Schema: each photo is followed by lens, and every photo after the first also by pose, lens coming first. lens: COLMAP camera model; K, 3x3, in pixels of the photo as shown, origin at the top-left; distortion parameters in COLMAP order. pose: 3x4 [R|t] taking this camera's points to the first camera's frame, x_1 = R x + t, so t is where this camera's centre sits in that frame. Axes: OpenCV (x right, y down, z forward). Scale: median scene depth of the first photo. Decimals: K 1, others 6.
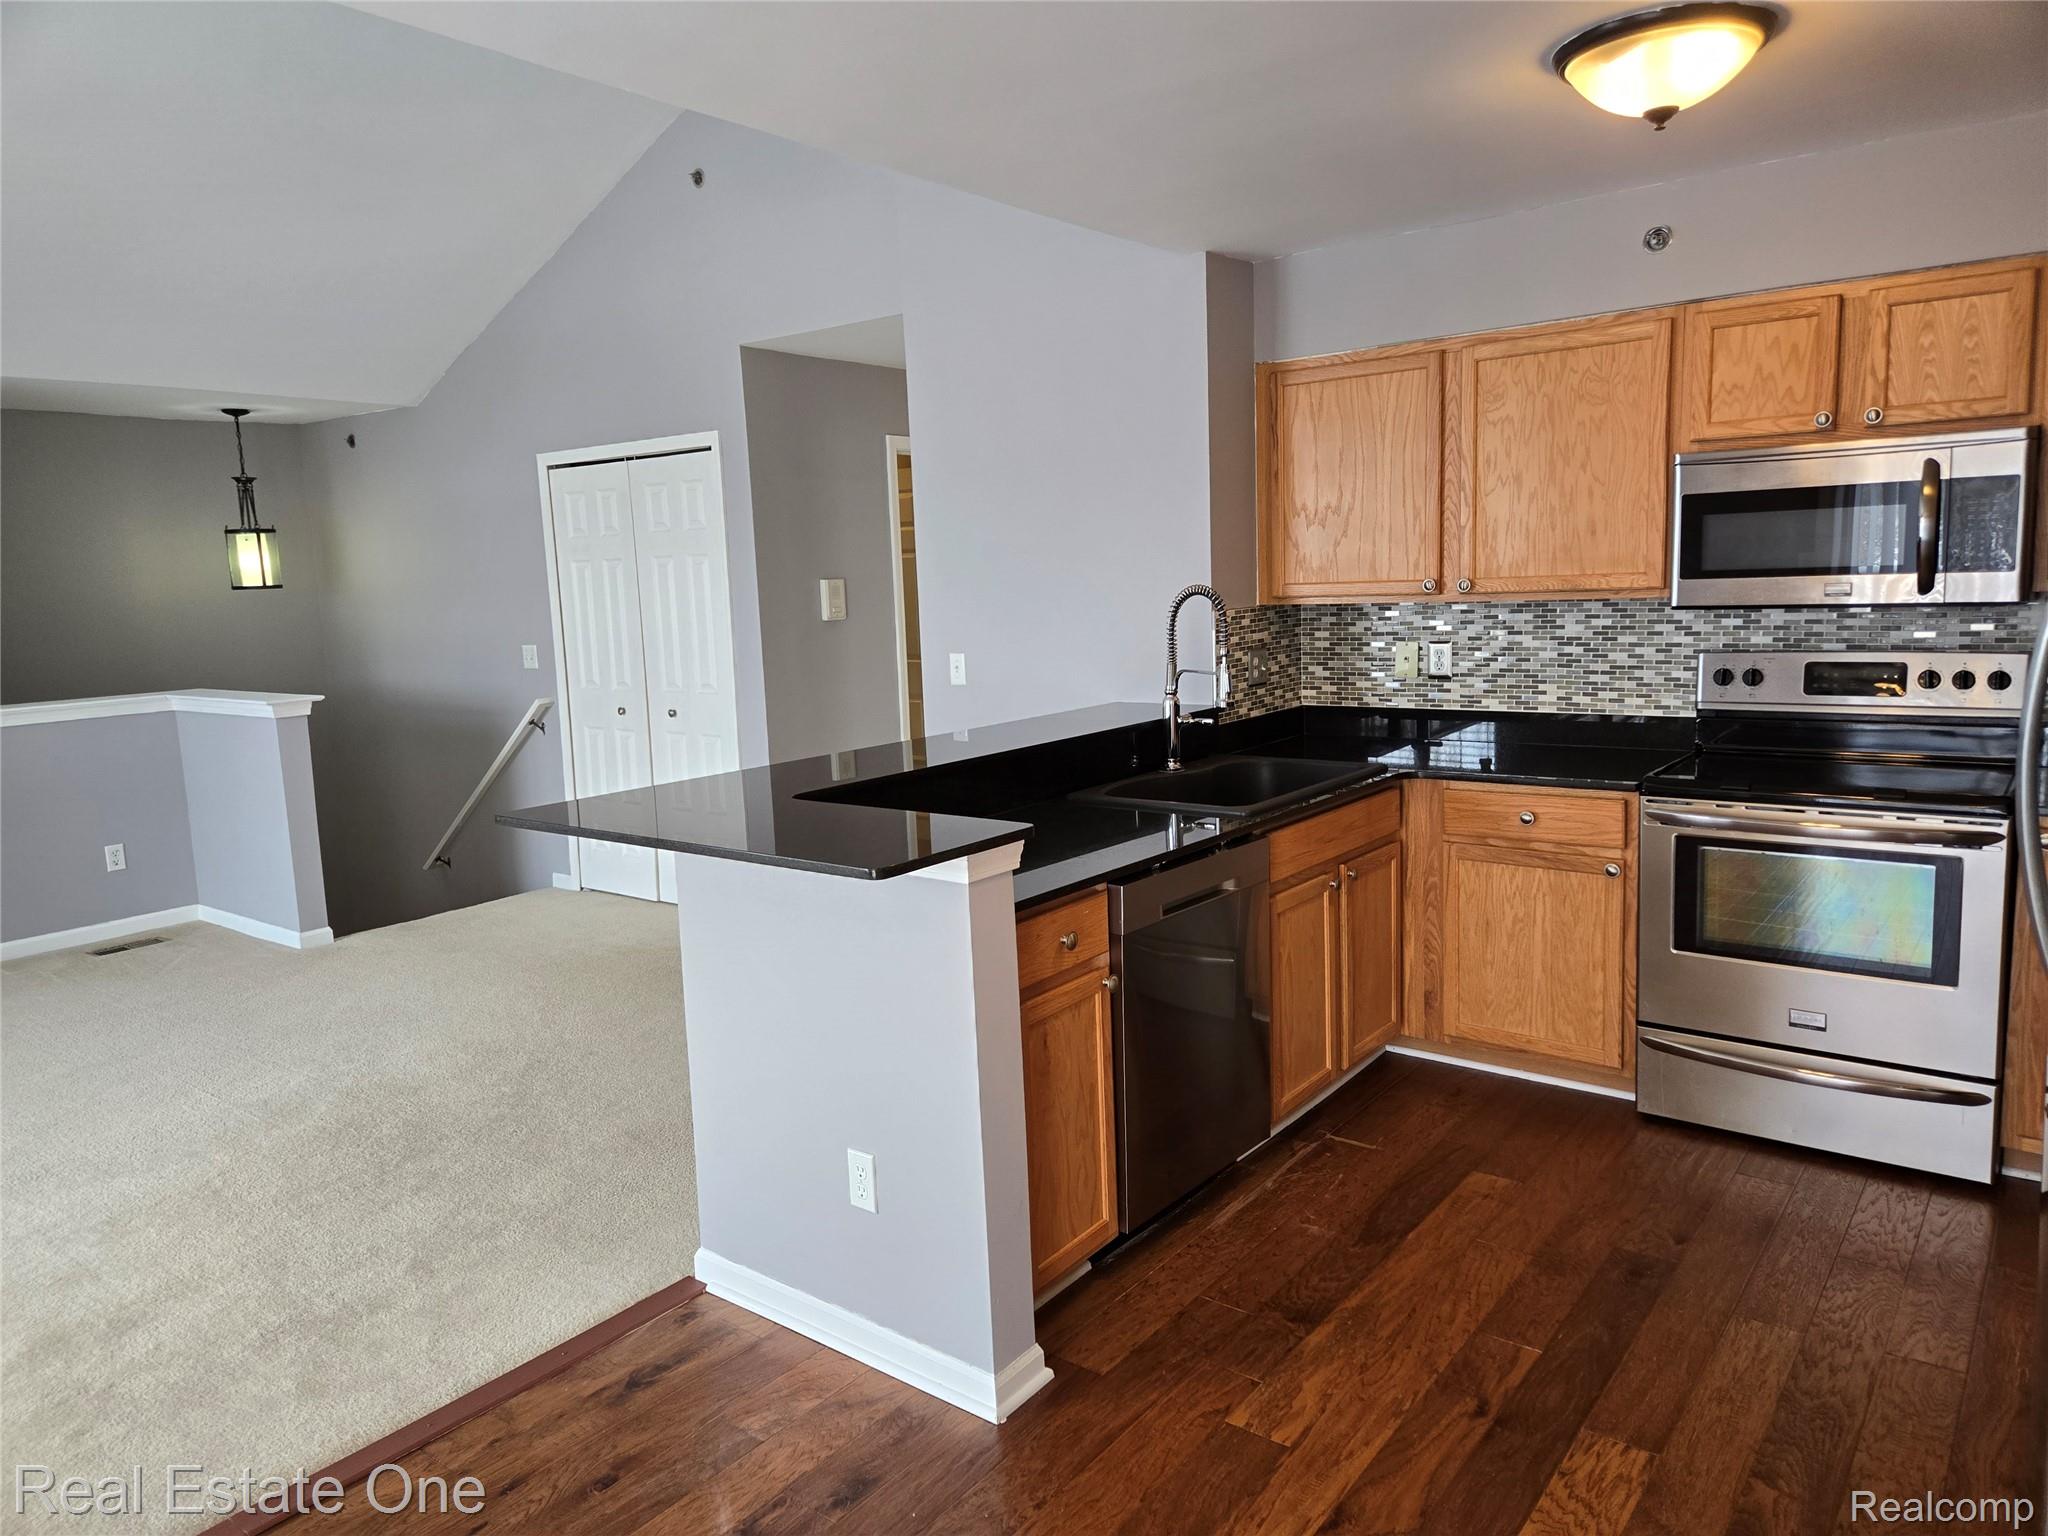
lens RADIAL K [[1367.7, 0, 1015.1], [0, 1367.7, 742.8], [0, 0, 1]] dist [0.079511, -0.062745]
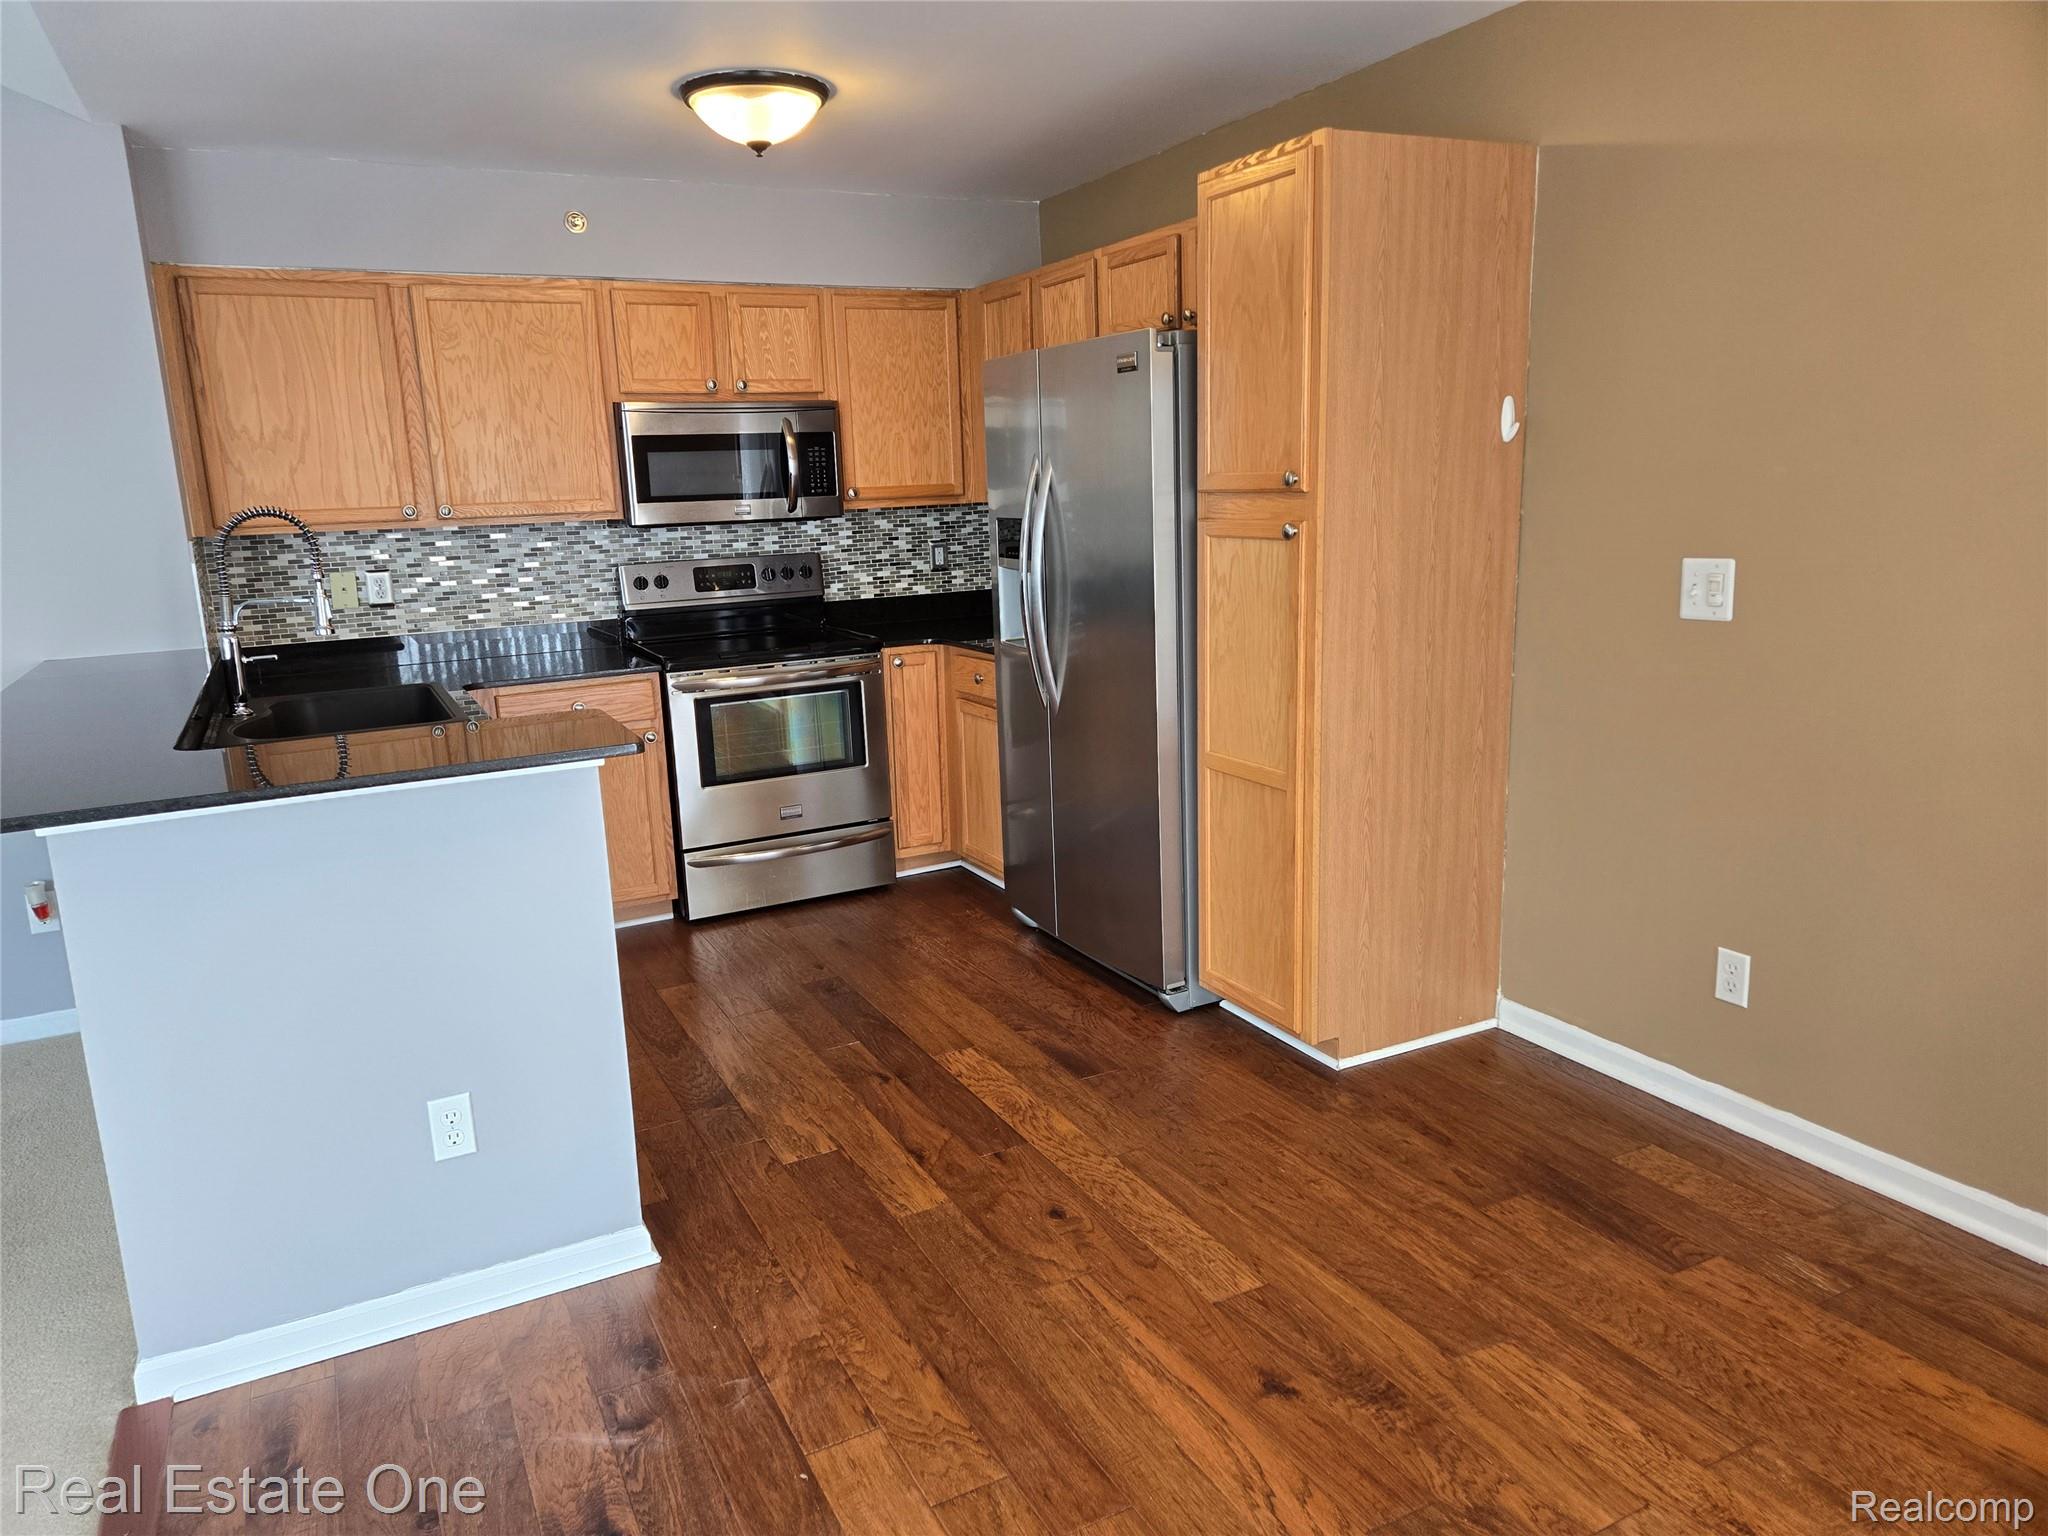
lens RADIAL K [[1366.9, 0, 996.2], [0, 1366.9, 754.6], [0, 0, 1]] dist [0.060422, -0.040673]
pose [[0.427452, -0.160044, 0.889759, -0.497216], [0.136595, 0.984339, 0.111434, 0.011300], [-0.893659, 0.073904, 0.442619, 0.162721]]
